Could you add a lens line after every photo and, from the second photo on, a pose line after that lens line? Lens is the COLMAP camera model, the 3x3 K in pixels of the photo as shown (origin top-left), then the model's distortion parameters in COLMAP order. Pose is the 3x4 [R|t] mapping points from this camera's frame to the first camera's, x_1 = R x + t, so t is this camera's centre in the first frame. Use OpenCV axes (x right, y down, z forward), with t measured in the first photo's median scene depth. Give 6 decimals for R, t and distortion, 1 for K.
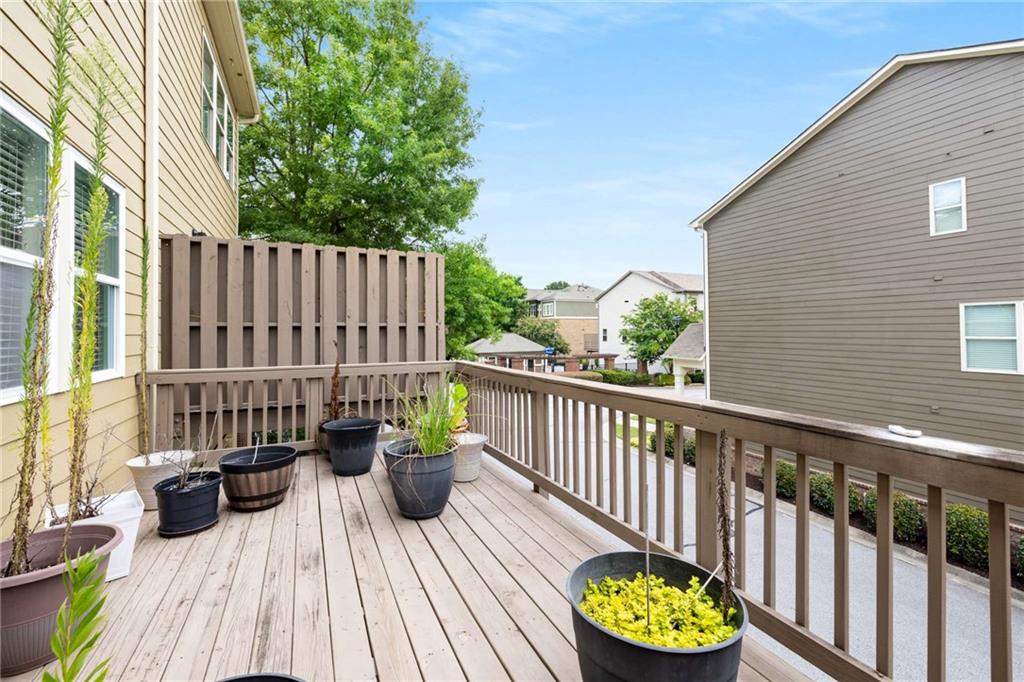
lens RADIAL K [[439.9, 0, 509.3], [0, 439.9, 337.8], [0, 0, 1]] dist [-0.000322, -0.000140]
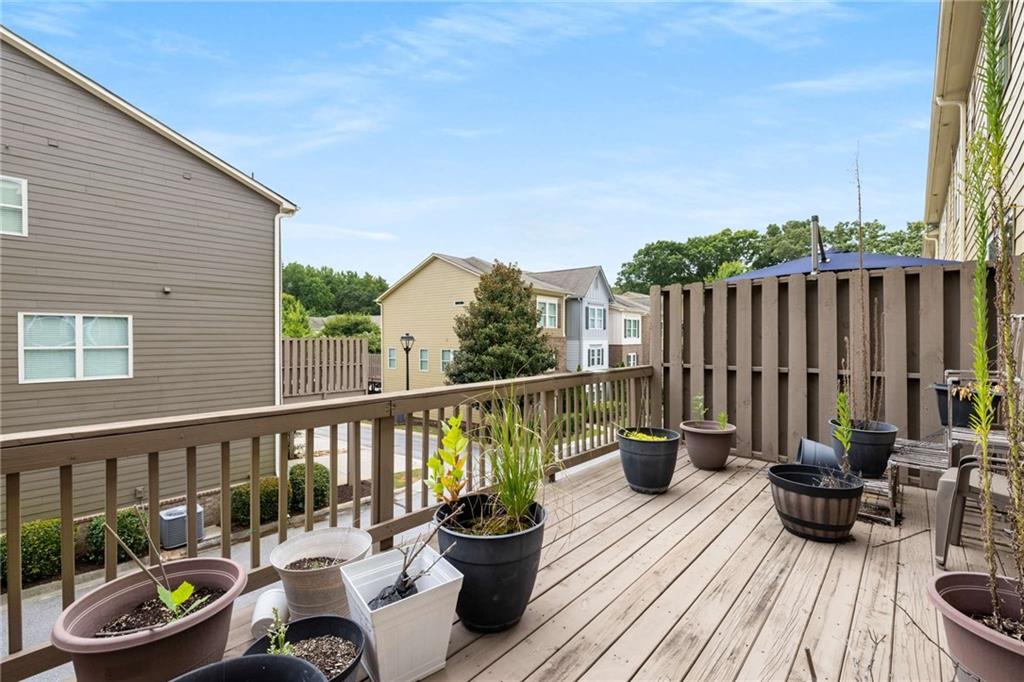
lens RADIAL K [[439.9, 0, 509.3], [0, 439.9, 337.8], [0, 0, 1]] dist [-0.000322, -0.000140]
pose [[-0.379982, 0.007383, 0.924964, -0.273082], [0.016236, 0.999867, -0.001311, -0.004275], [-0.924851, 0.014519, -0.380052, 0.407606]]
